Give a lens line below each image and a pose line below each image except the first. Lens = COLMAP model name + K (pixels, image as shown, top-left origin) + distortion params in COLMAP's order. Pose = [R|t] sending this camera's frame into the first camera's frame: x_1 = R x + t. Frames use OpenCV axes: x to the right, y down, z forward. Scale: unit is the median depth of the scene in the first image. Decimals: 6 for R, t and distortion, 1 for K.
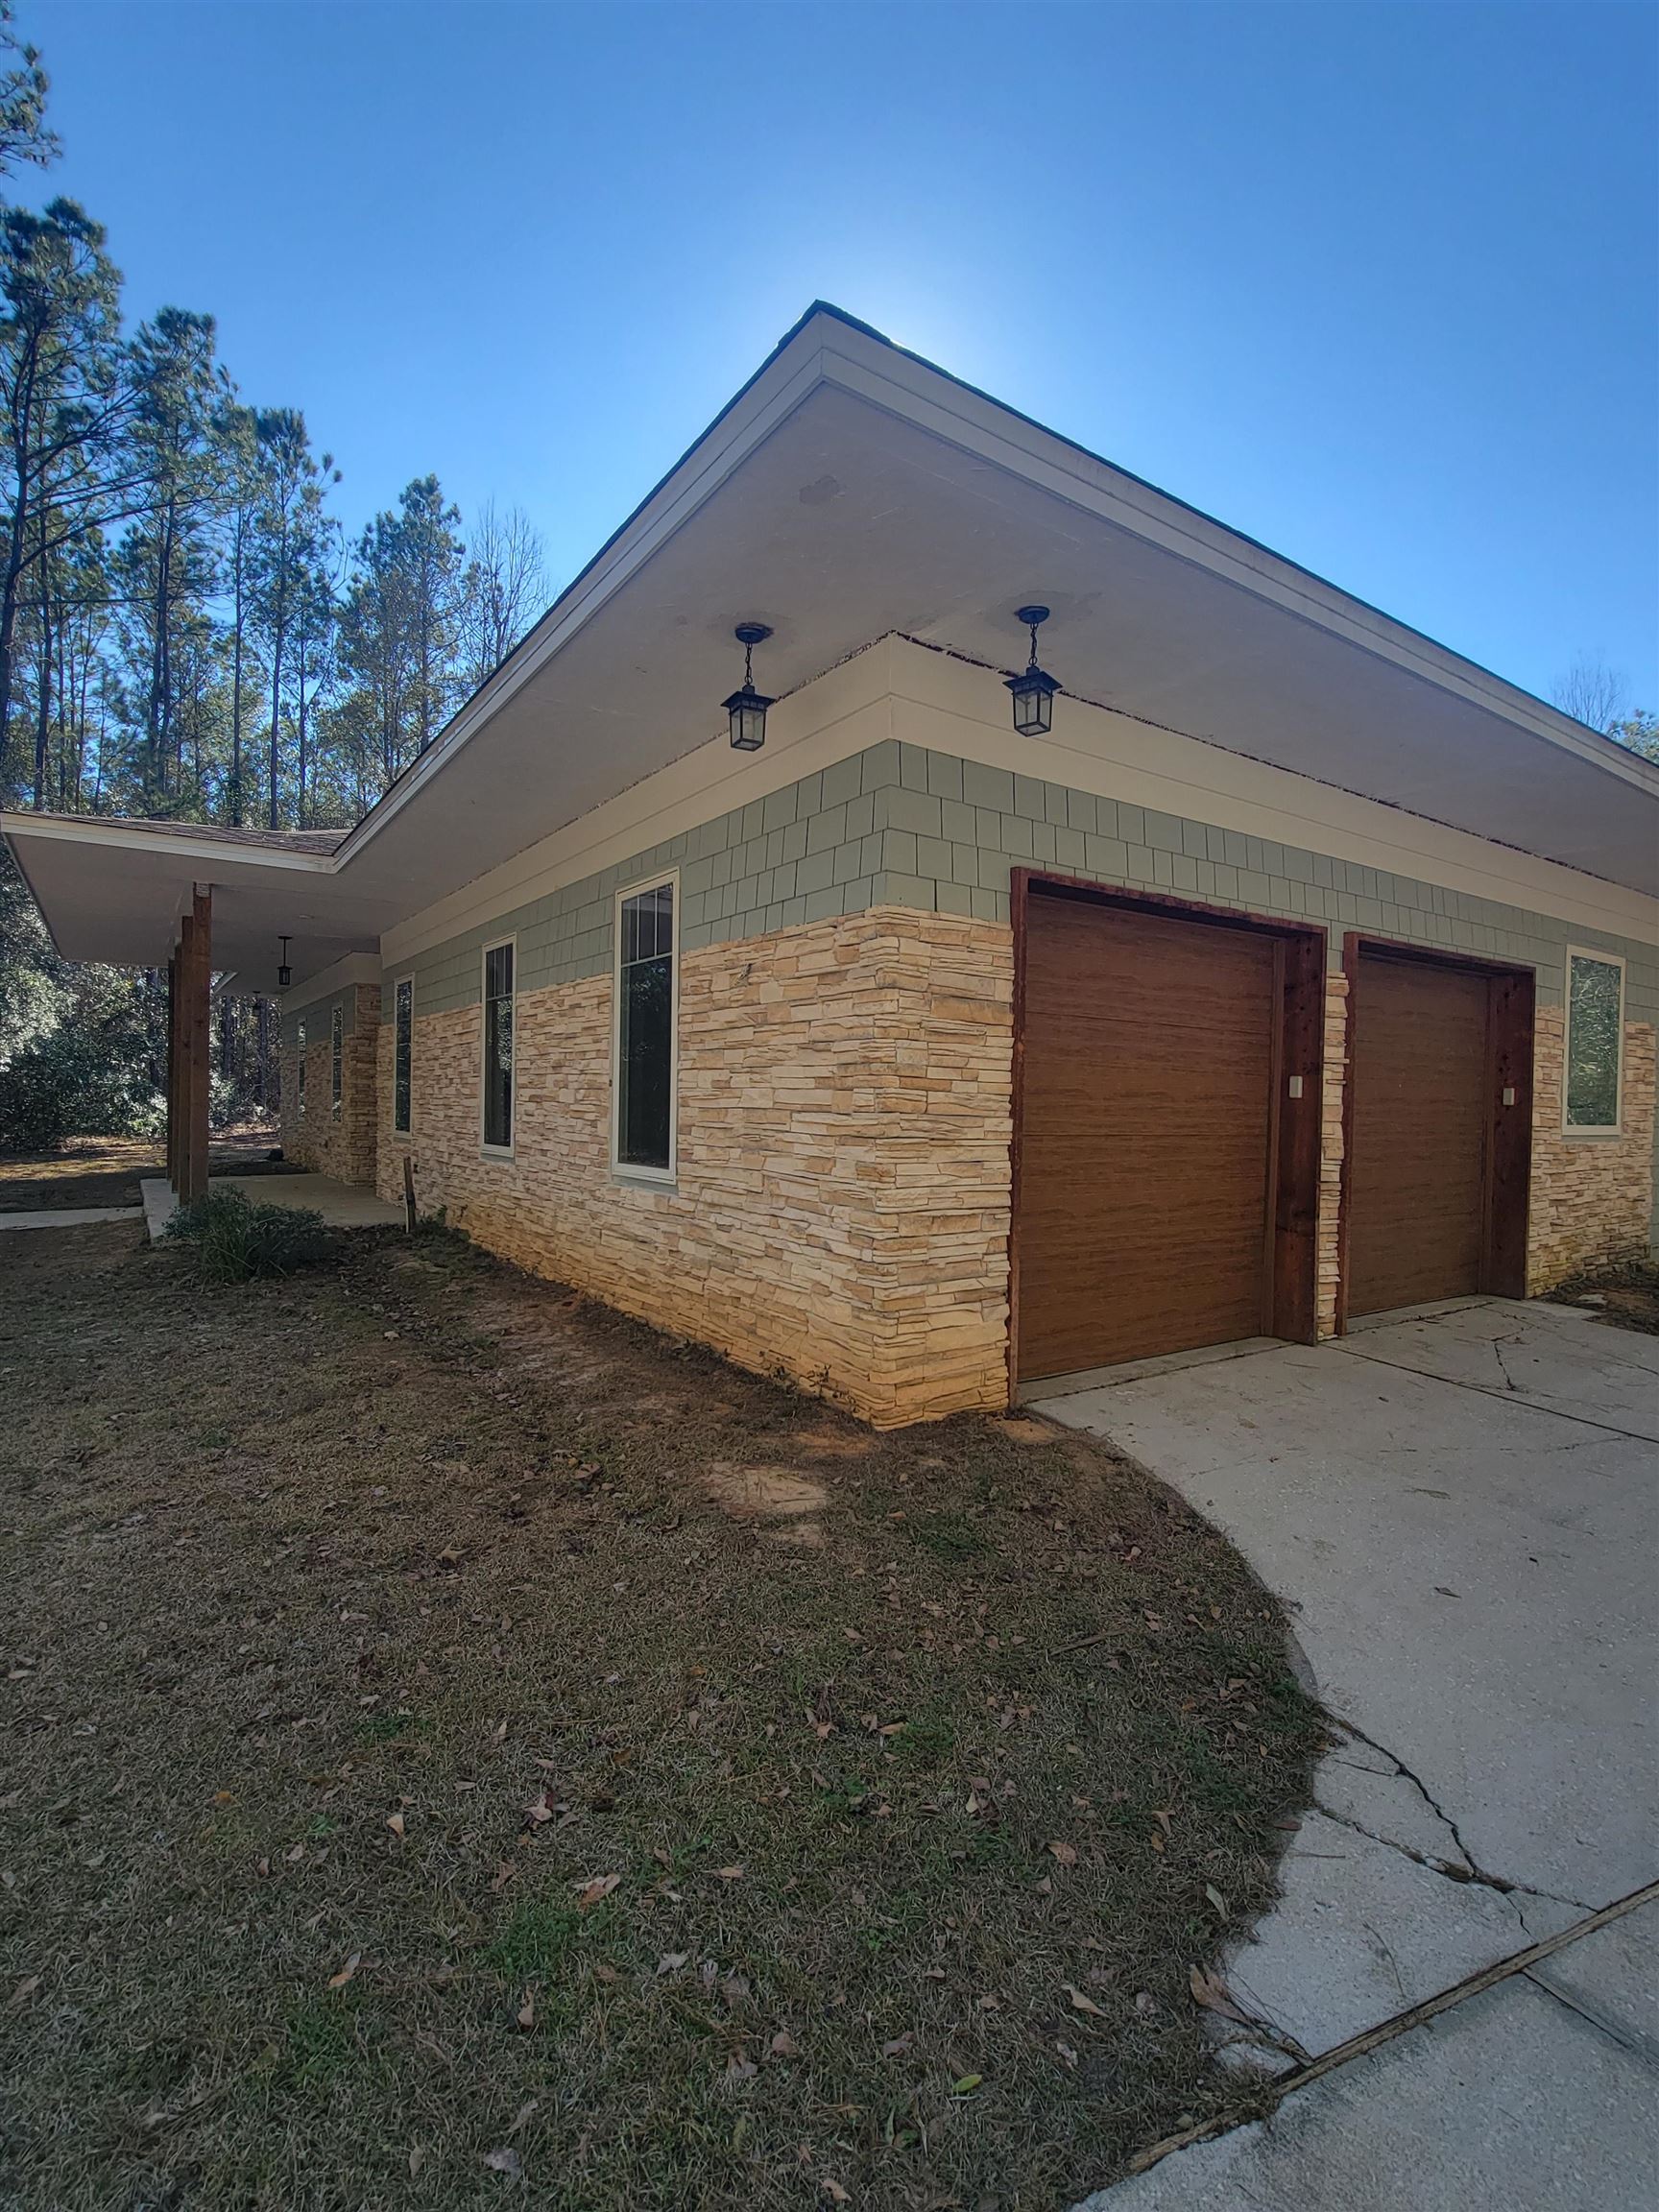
lens RADIAL K [[1021.6, 0, 817.8], [0, 1021.6, 1114.3], [0, 0, 1]] dist [-0.013296, 0.005556]
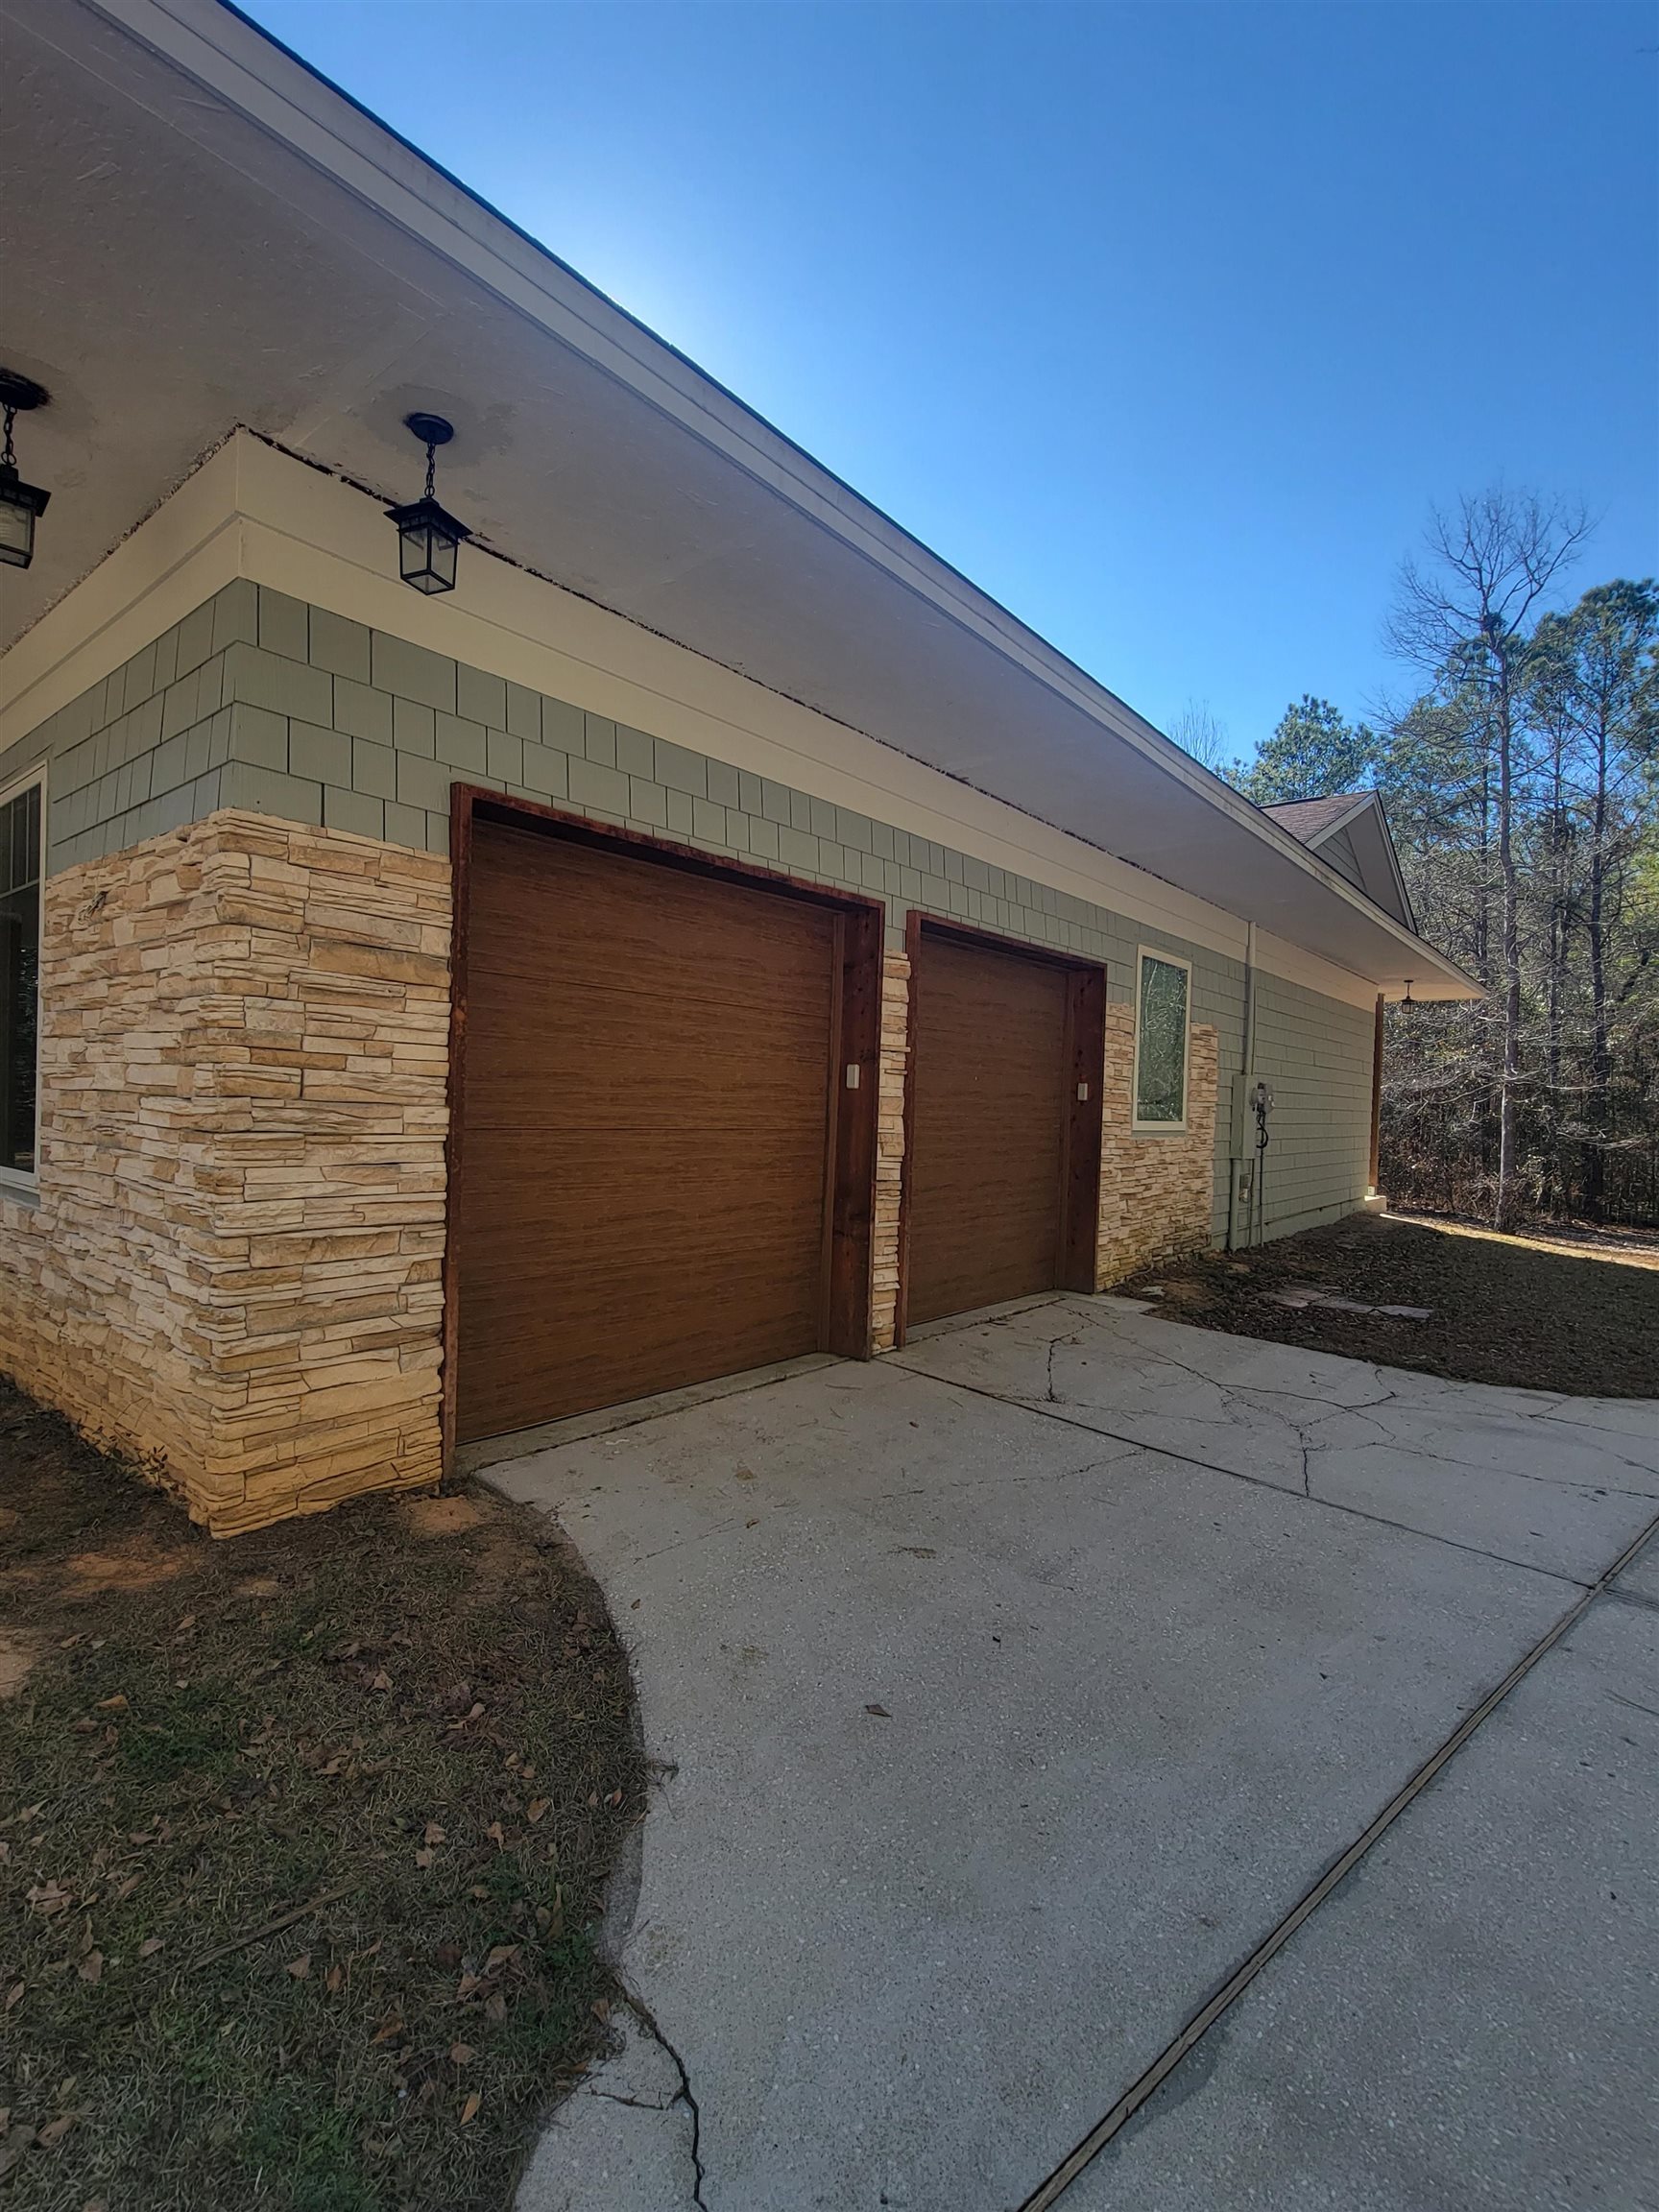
lens RADIAL K [[1021.6, 0, 817.8], [0, 1021.6, 1114.3], [0, 0, 1]] dist [-0.013296, 0.005556]
pose [[0.959775, 0.007517, 0.280669, 0.234101], [-0.009516, 0.999938, 0.005759, 0.002198], [-0.280608, -0.008198, 0.959787, 0.172576]]
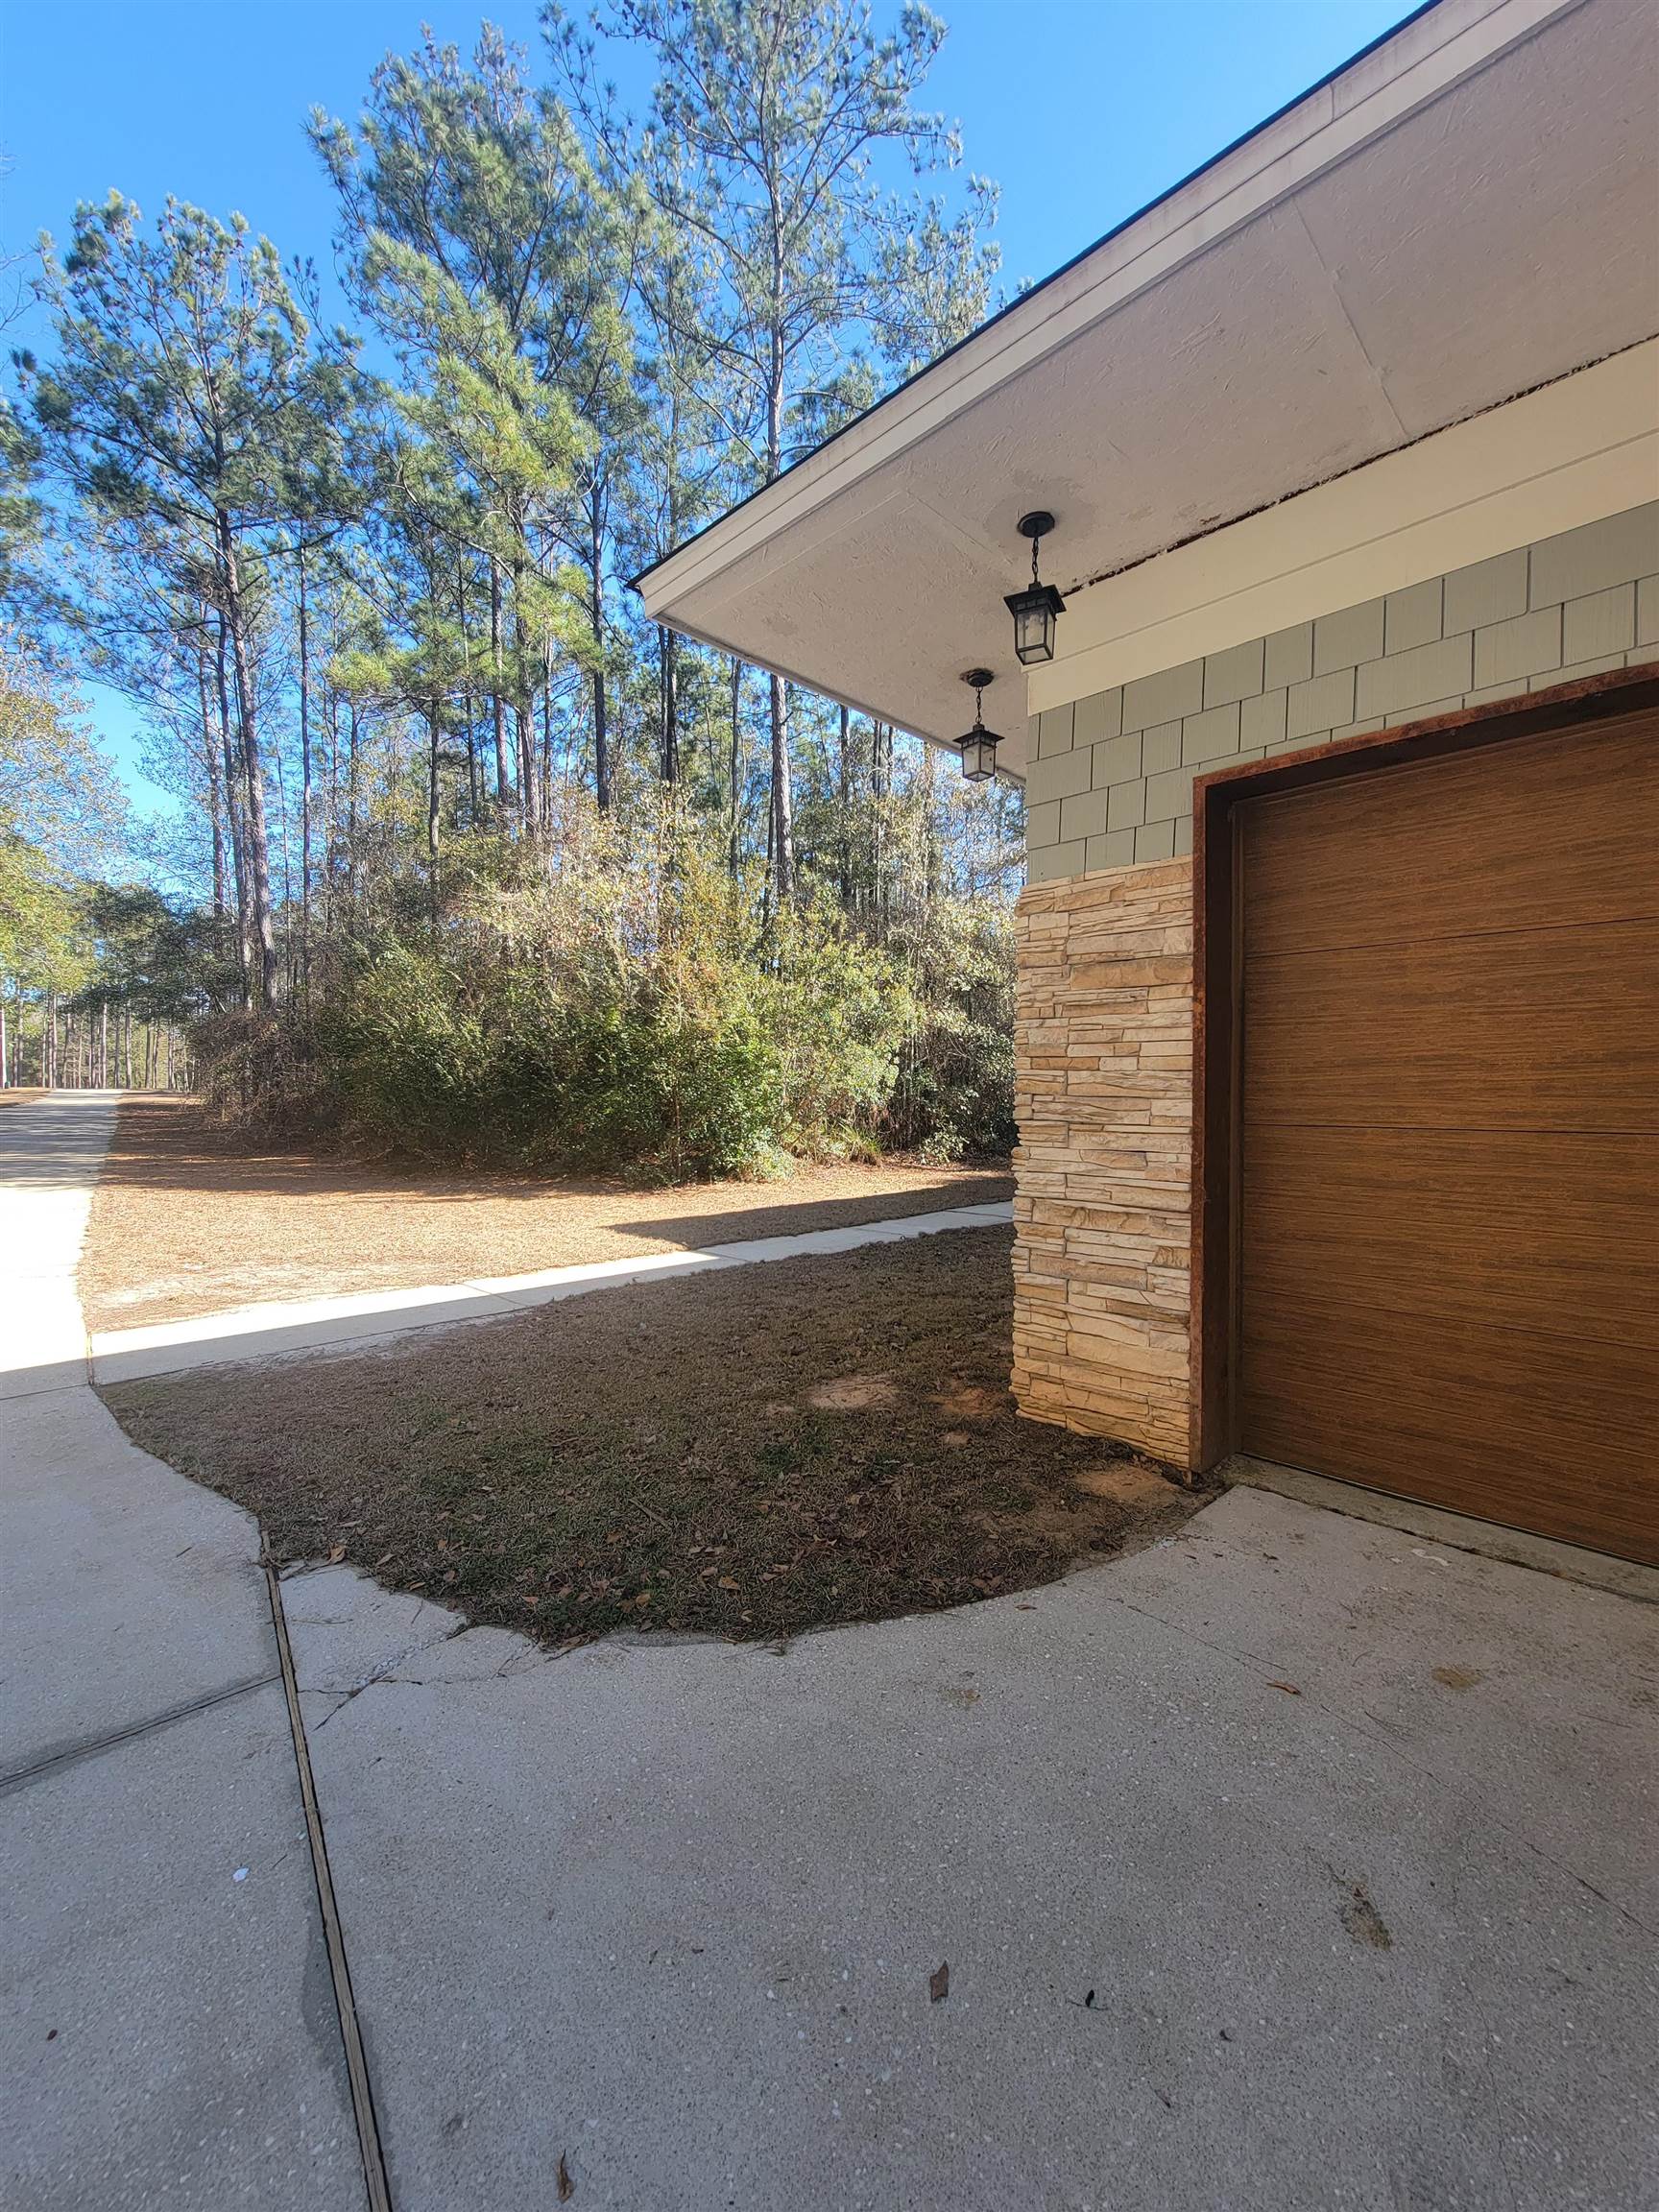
lens RADIAL K [[901.9, 0, 819.1], [0, 901.9, 1111.0], [0, 0, 1]] dist [-0.010632, 0.004915]
pose [[0.181522, -0.002791, -0.983383, 0.790804], [-0.012228, 0.999912, -0.005095, 0.018789], [0.983311, 0.012949, 0.181472, 0.572762]]
